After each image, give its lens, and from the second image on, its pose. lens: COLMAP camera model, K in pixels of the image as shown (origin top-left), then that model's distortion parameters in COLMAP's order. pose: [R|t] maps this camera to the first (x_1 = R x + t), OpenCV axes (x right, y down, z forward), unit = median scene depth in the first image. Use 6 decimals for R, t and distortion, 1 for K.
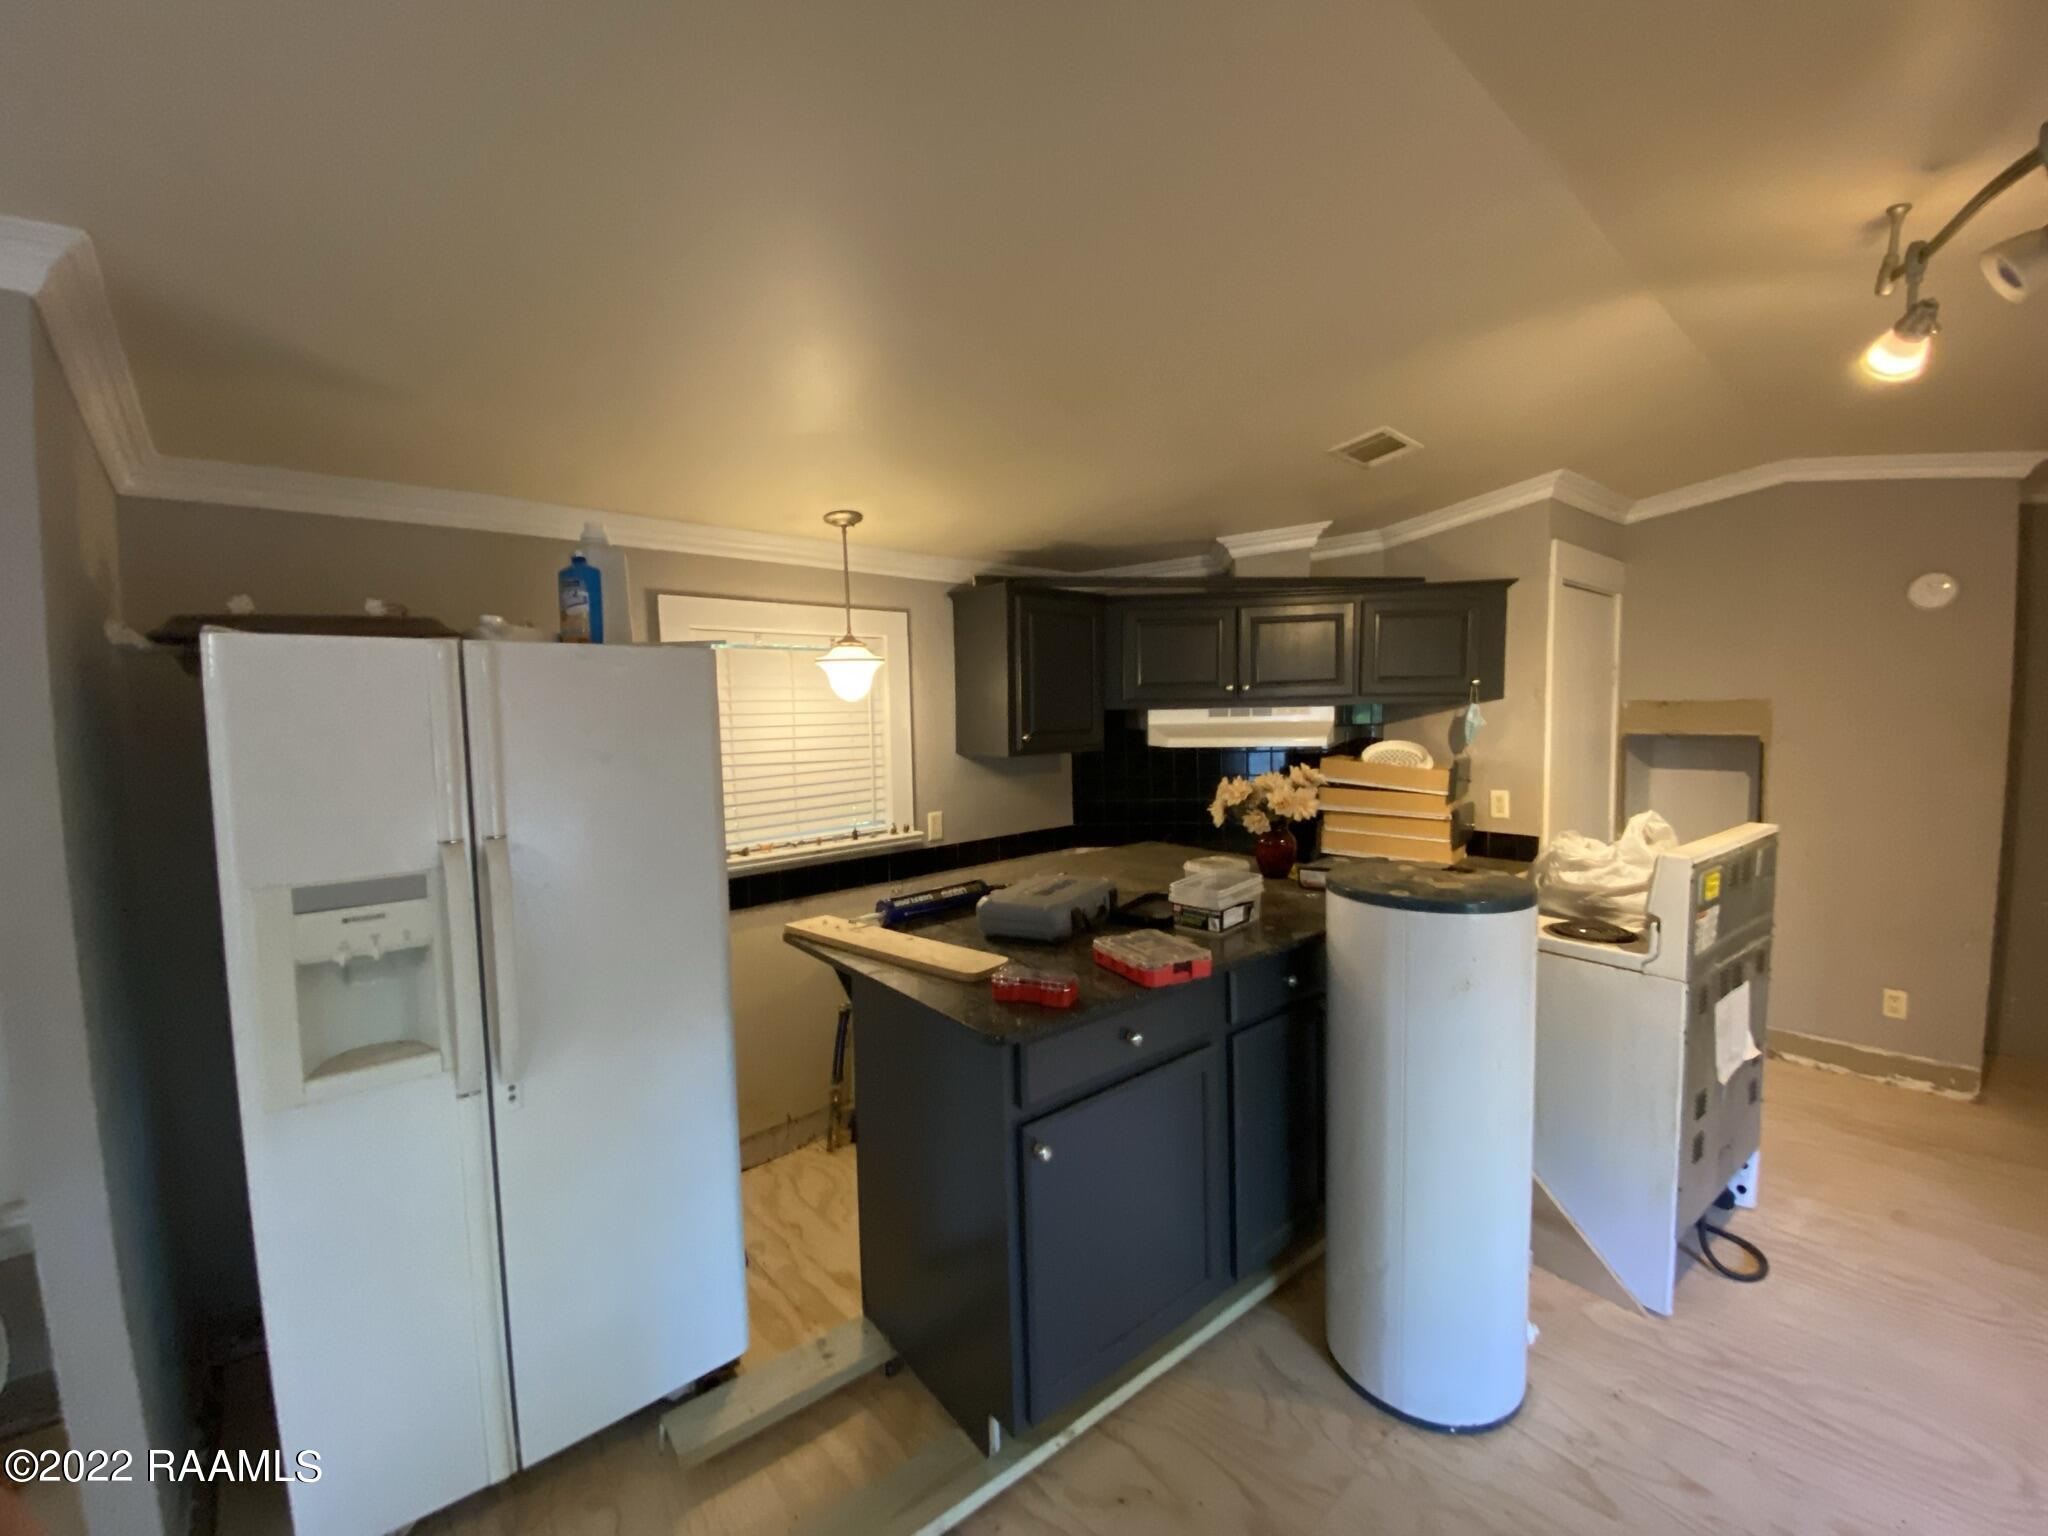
lens RADIAL K [[813.1, 0, 1024.0], [0, 813.1, 768.0], [0, 0, 1]] dist [0.000834, -0.015016]
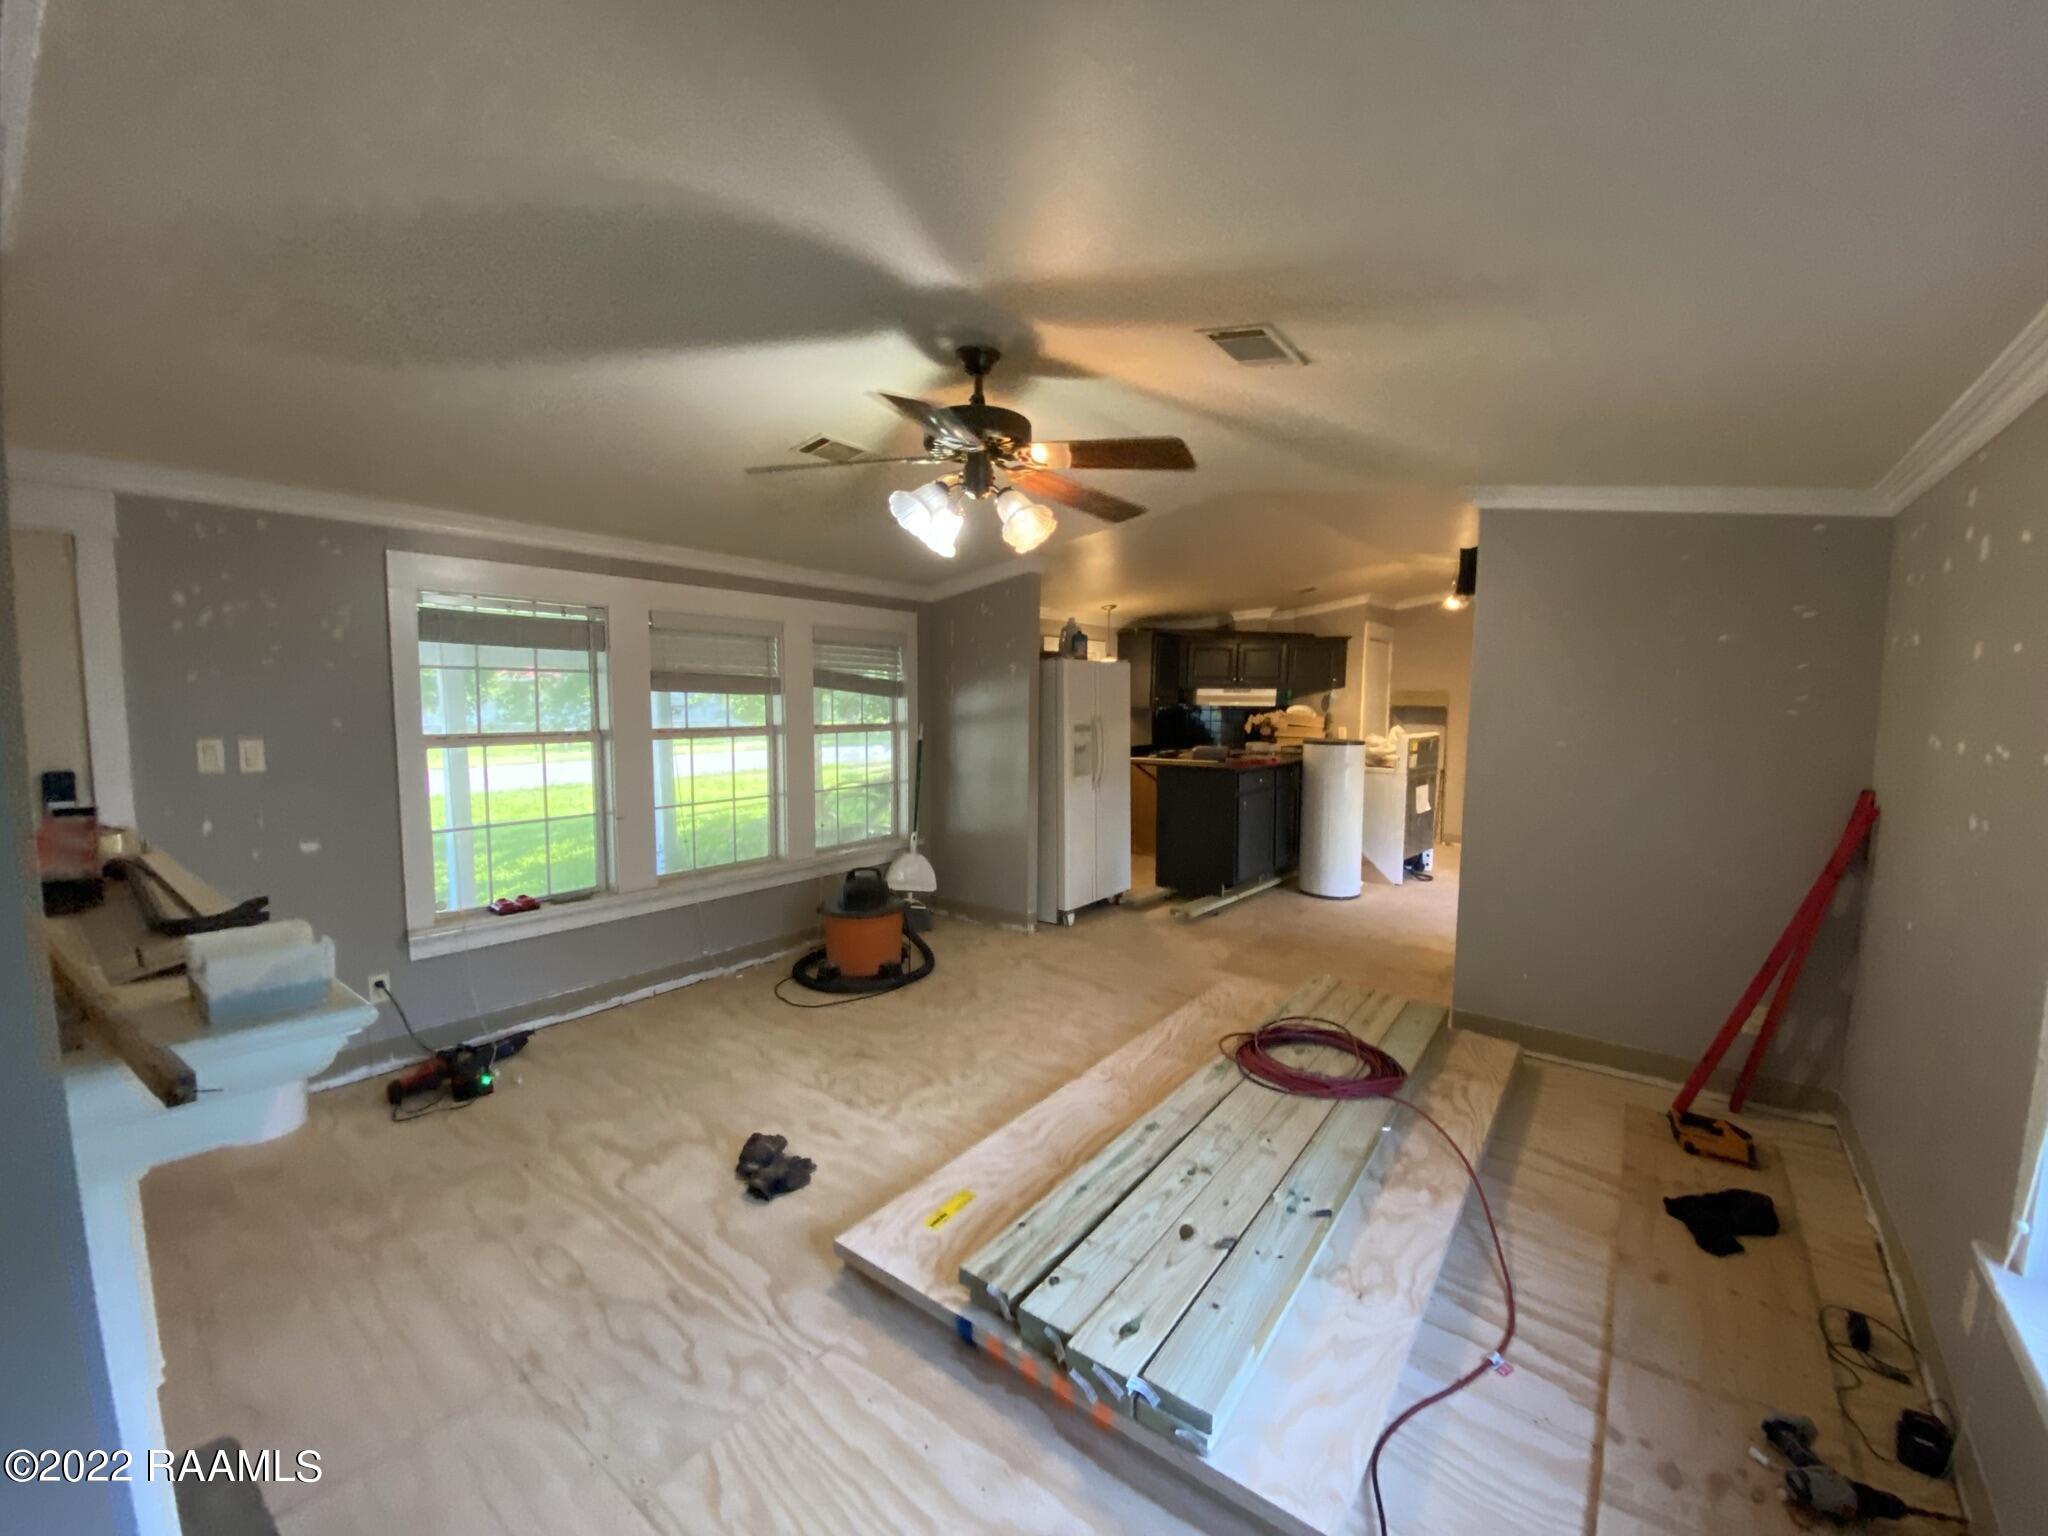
lens RADIAL K [[829.0, 0, 972.6], [0, 829.0, 771.6], [0, 0, 1]] dist [-0.000100, -0.000126]
pose [[0.986566, 0.011825, 0.162937, -0.886325], [-0.015241, 0.999689, 0.019733, 0.130711], [-0.162653, -0.021951, 0.986439, -1.231320]]
